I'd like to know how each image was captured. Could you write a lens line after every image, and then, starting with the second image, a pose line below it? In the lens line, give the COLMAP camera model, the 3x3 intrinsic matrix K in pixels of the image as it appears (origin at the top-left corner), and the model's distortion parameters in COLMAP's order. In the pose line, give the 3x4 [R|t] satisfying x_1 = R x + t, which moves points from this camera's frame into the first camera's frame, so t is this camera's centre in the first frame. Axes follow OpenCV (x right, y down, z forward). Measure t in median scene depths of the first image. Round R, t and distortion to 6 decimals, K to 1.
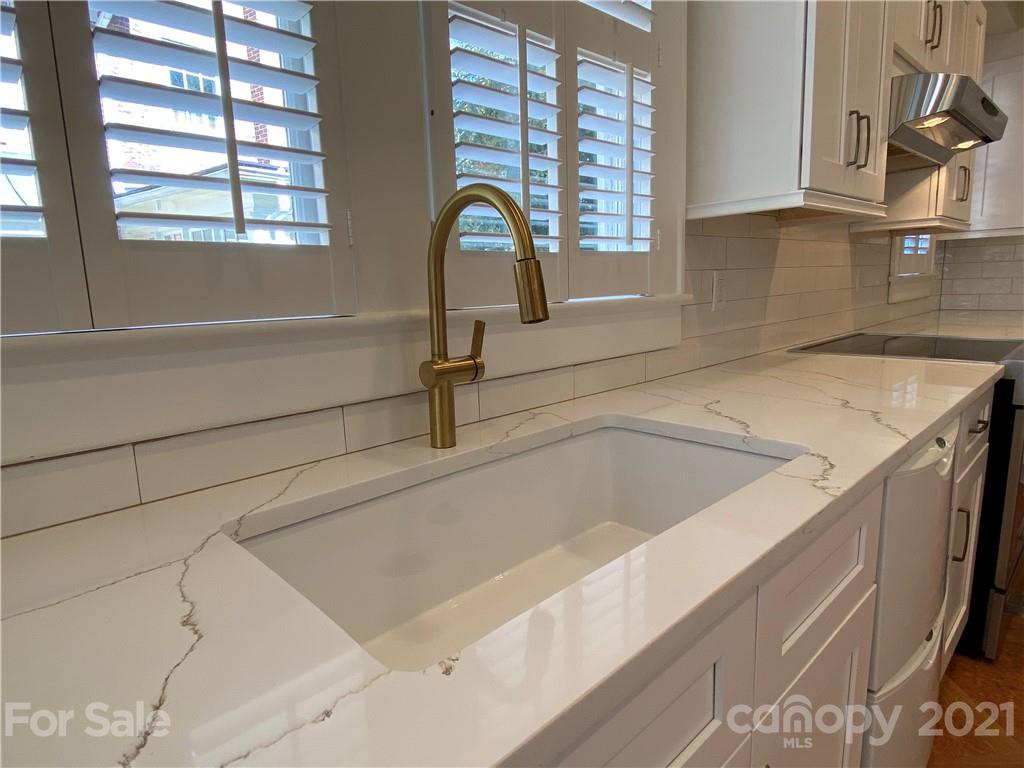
lens RADIAL K [[592.6, 0, 512.0], [0, 592.6, 384.0], [0, 0, 1]] dist [0.063030, -0.062953]
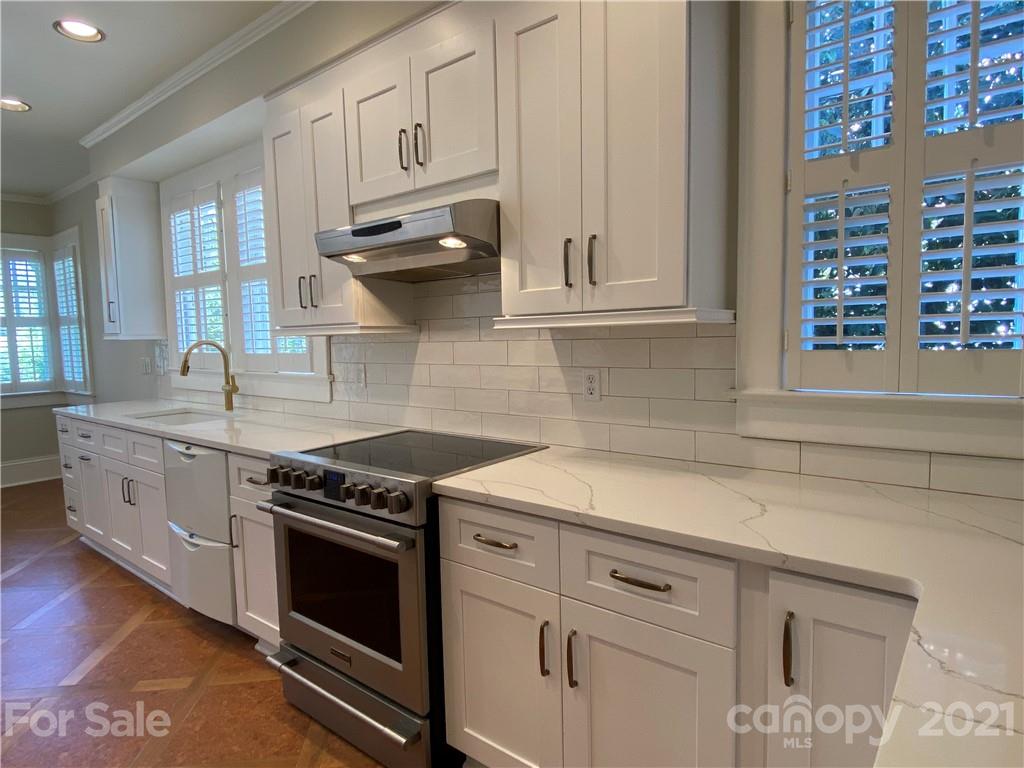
lens RADIAL K [[592.6, 0, 512.0], [0, 592.6, 384.0], [0, 0, 1]] dist [0.063030, -0.062953]
pose [[0.124854, 0.117959, -0.985138, 2.591427], [-0.143630, 0.984597, 0.099691, -0.464353], [0.981724, 0.129048, 0.139874, 1.557710]]
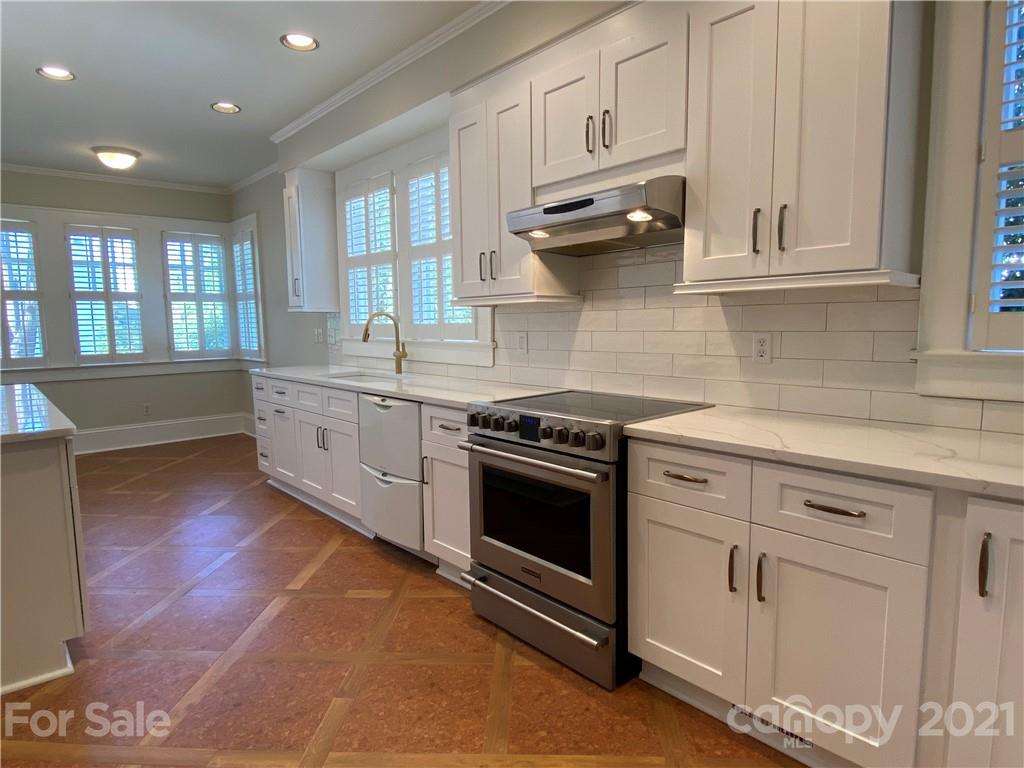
lens RADIAL K [[592.6, 0, 512.0], [0, 592.6, 384.0], [0, 0, 1]] dist [0.063030, -0.062953]
pose [[-0.035176, 0.144390, -0.988895, 2.779197], [-0.148873, 0.977710, 0.148052, -0.385410], [0.988231, 0.152428, -0.012896, 1.335430]]
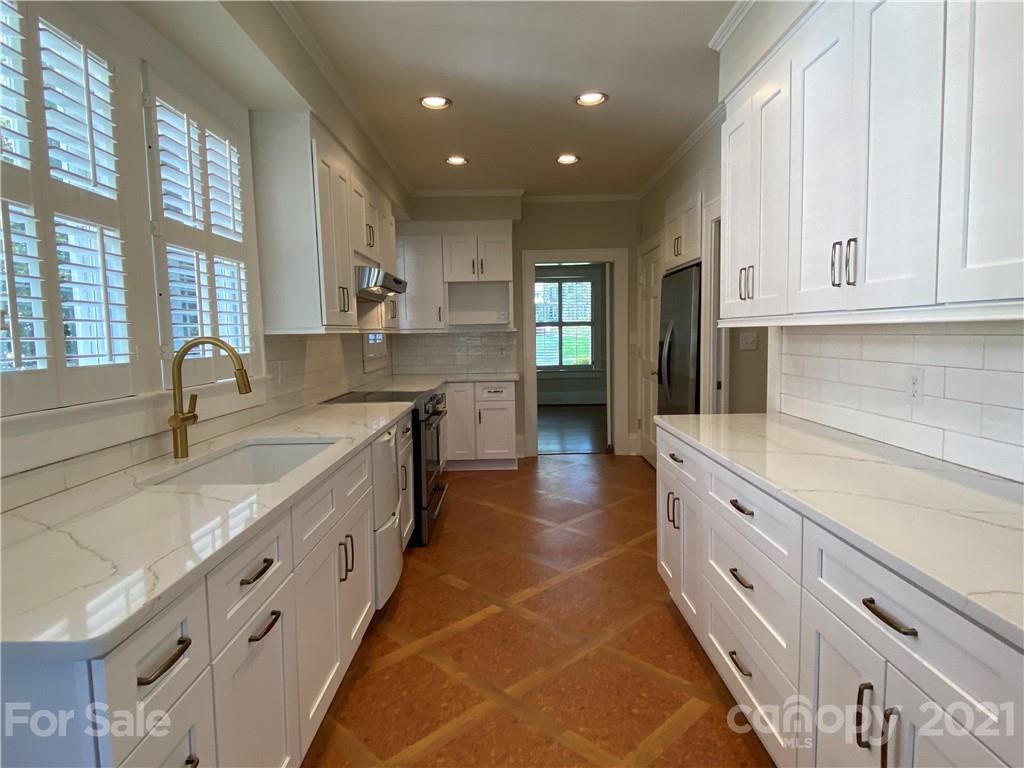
lens RADIAL K [[580.8, 0, 512.0], [0, 580.8, 384.0], [0, 0, 1]] dist [0.034589, -0.032510]
pose [[0.691800, -0.039571, 0.721004, -0.558151], [0.114347, 0.991902, -0.055277, 0.070421], [-0.712978, 0.120685, 0.690722, -0.881007]]
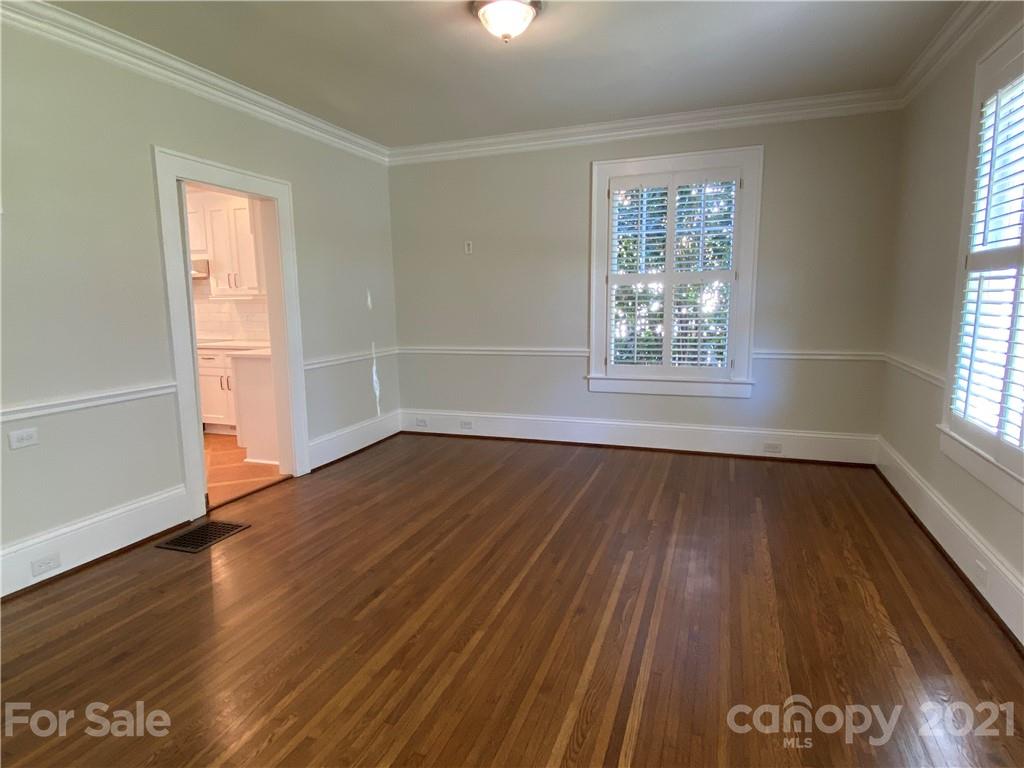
lens RADIAL K [[580.8, 0, 512.0], [0, 580.8, 384.0], [0, 0, 1]] dist [0.034589, -0.032510]
pose [[0.440746, 0.161782, -0.882933, 6.078502], [-0.150200, 0.983048, 0.105149, -0.624476], [0.884976, 0.086273, 0.457574, 1.754815]]
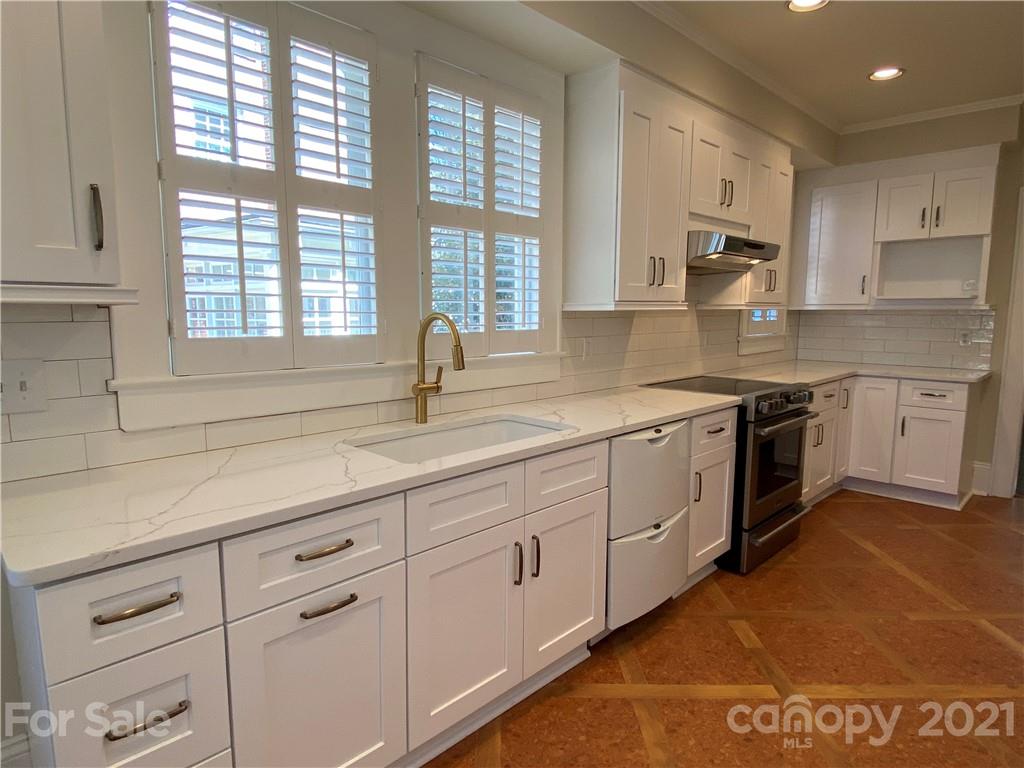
lens RADIAL K [[592.6, 0, 512.0], [0, 592.6, 384.0], [0, 0, 1]] dist [0.063030, -0.062953]
pose [[0.998982, 0.034788, 0.028712, 0.111033], [-0.033470, 0.998418, -0.045181, 0.036089], [-0.030238, 0.044174, 0.998566, -0.888444]]
